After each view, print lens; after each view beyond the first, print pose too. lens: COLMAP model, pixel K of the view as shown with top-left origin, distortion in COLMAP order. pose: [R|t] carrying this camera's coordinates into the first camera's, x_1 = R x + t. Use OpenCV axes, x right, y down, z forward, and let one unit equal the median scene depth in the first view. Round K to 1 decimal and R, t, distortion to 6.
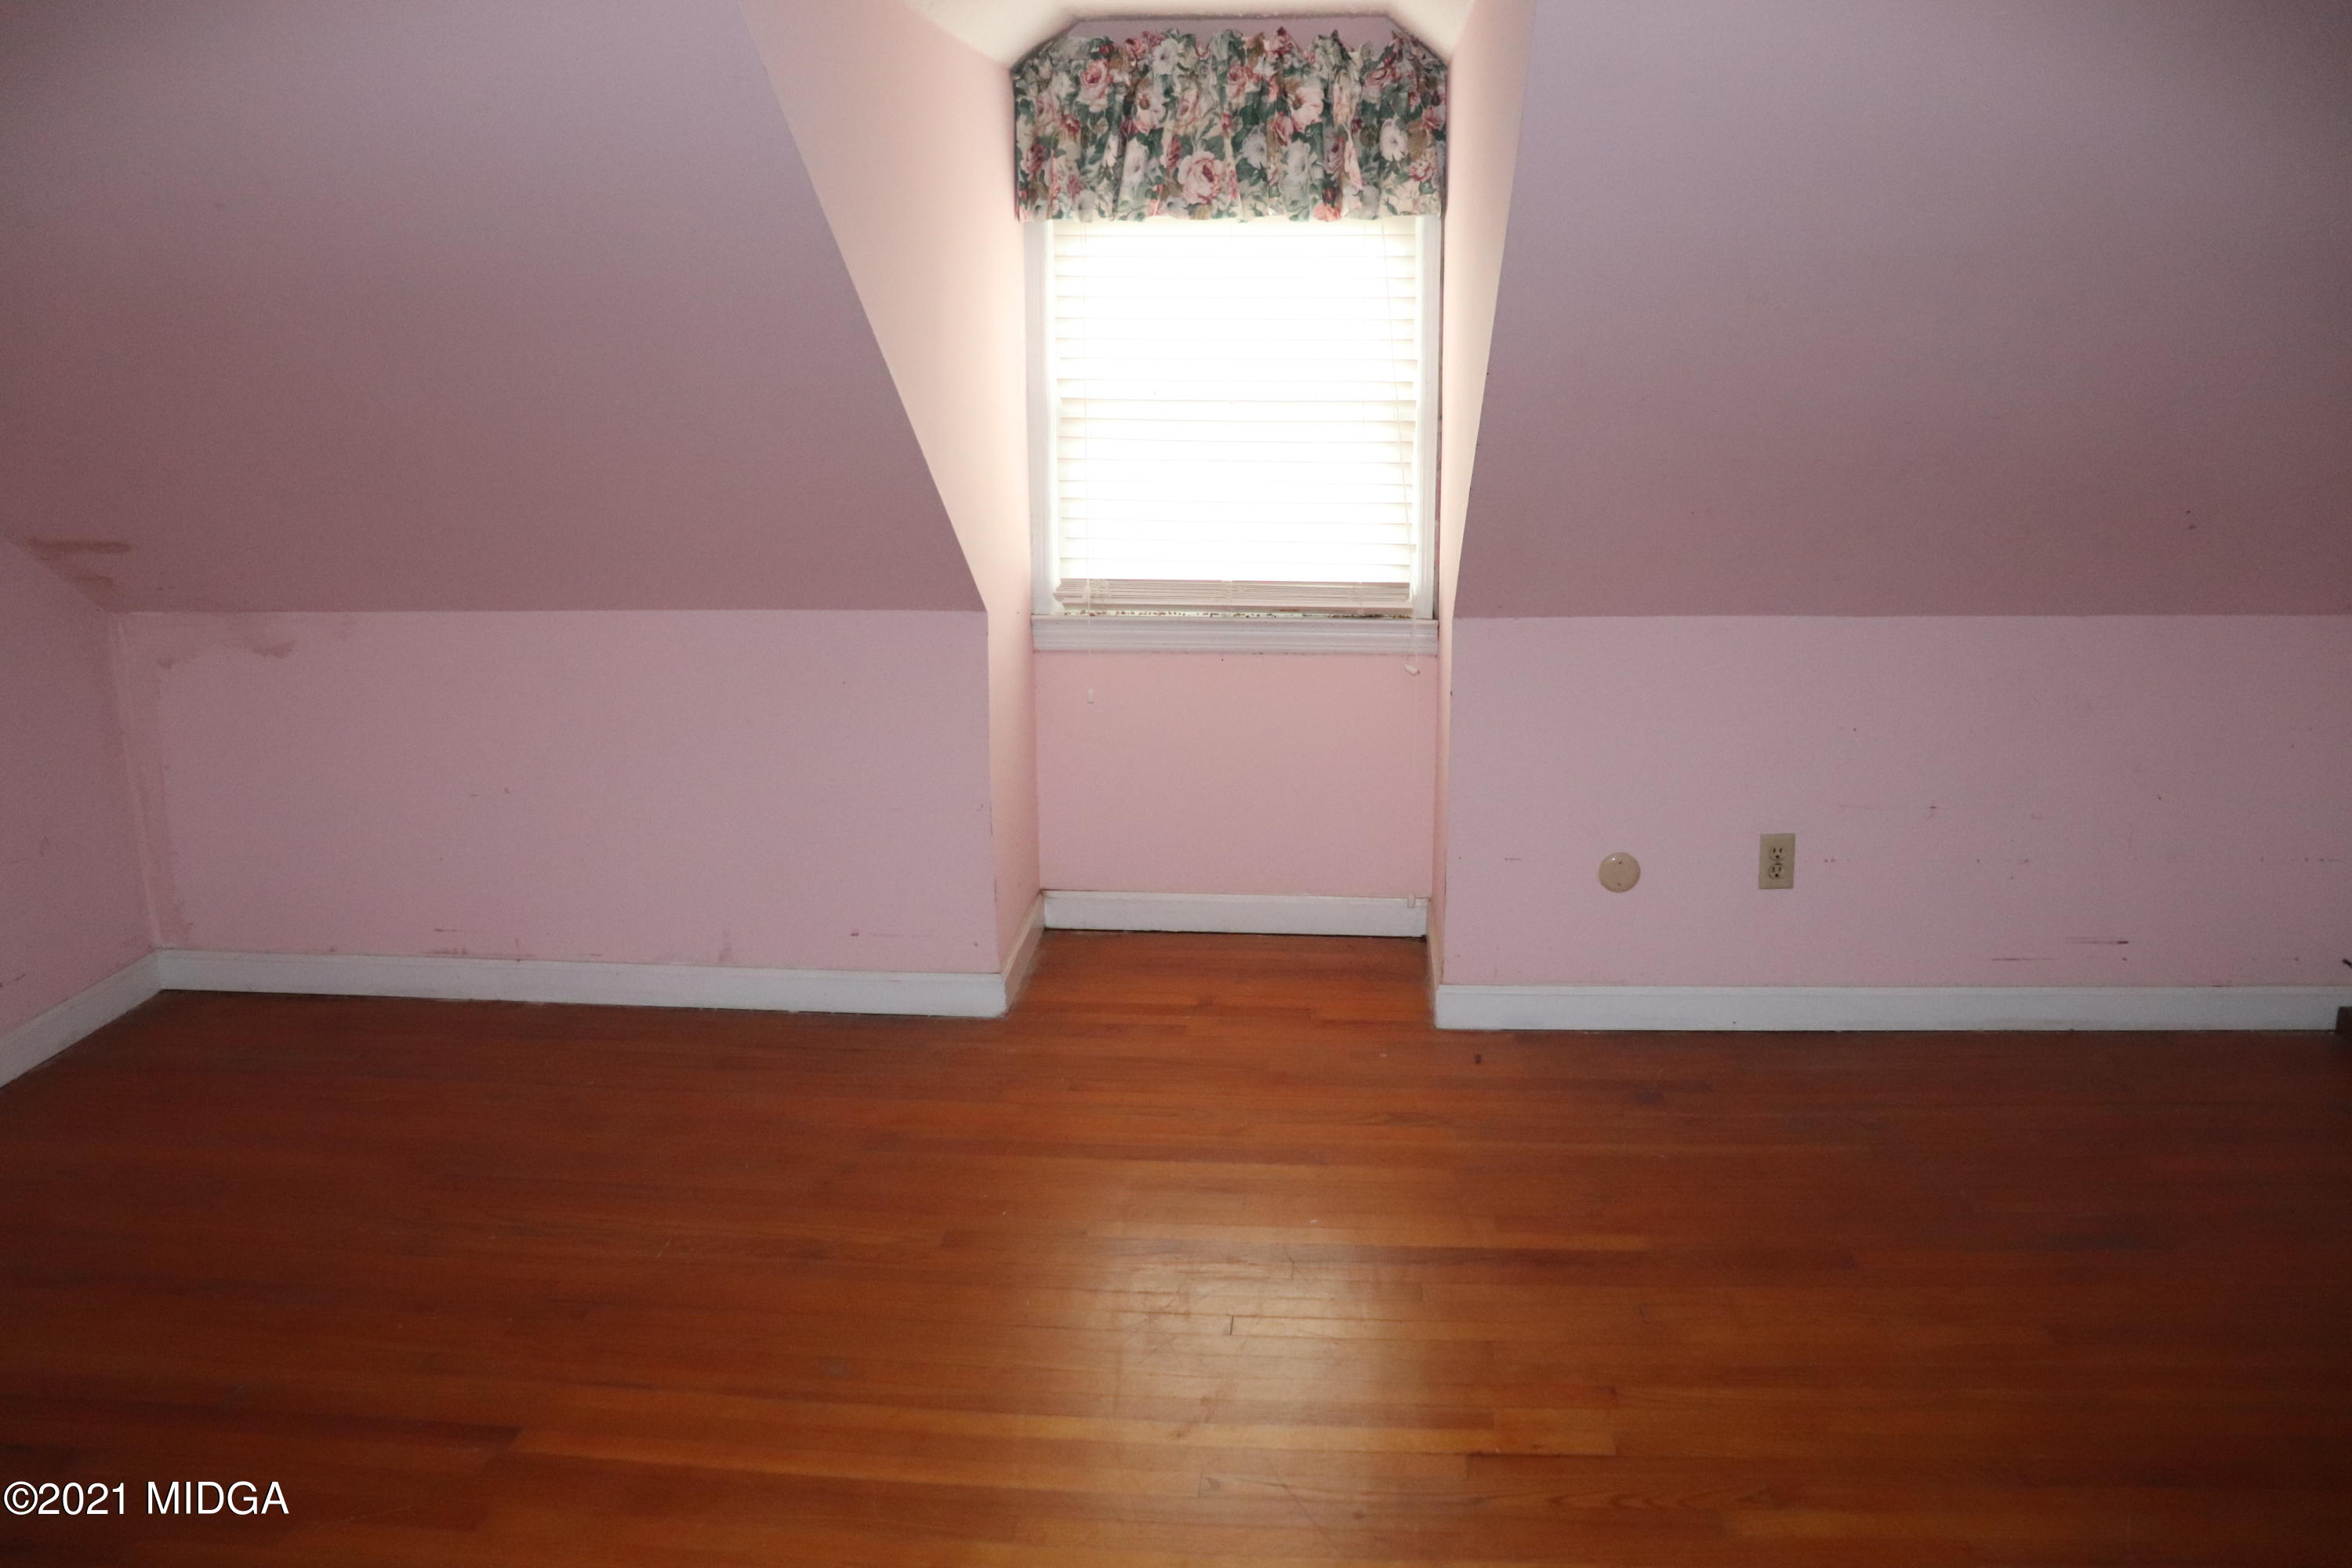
lens RADIAL K [[1949.8, 0, 1160.3], [0, 1949.8, 784.3], [0, 0, 1]] dist [-0.170587, 0.156763]
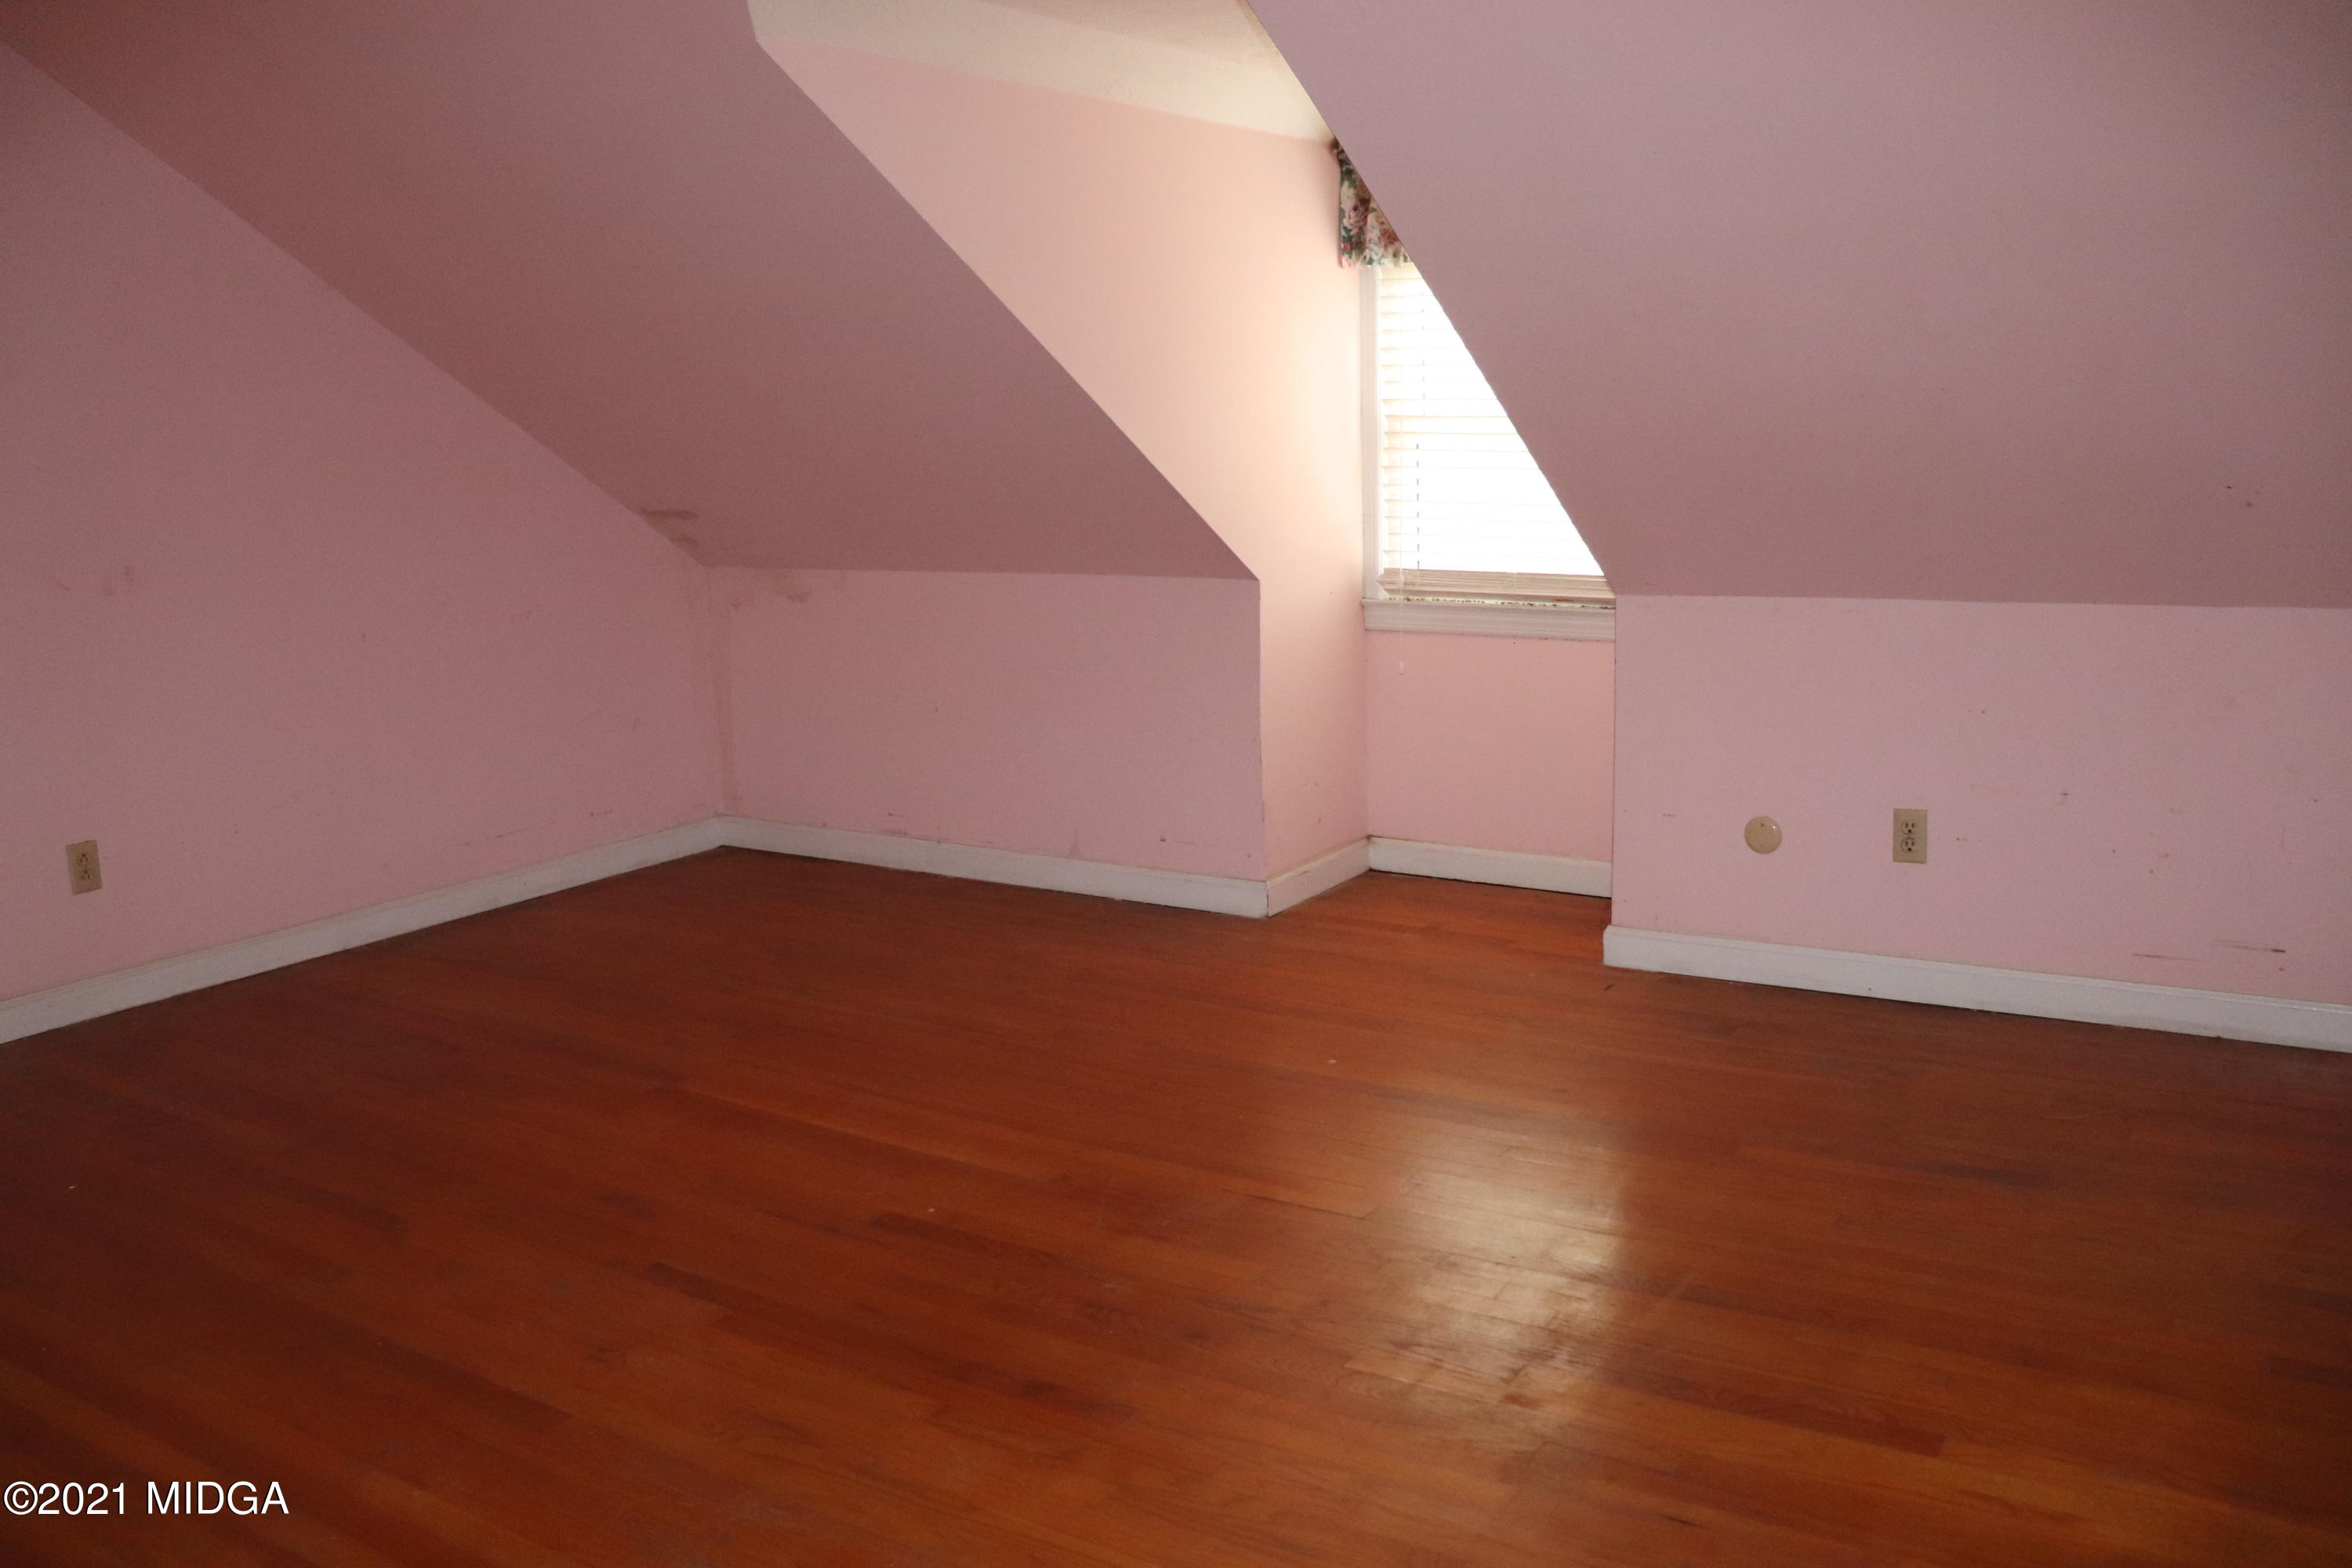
lens RADIAL K [[1949.8, 0, 1160.3], [0, 1949.8, 784.3], [0, 0, 1]] dist [-0.170587, 0.156763]
pose [[0.884215, 0.073144, -0.461318, 0.398944], [-0.094407, 0.995265, -0.023147, 0.068233], [0.457441, 0.064018, 0.886933, -0.105512]]
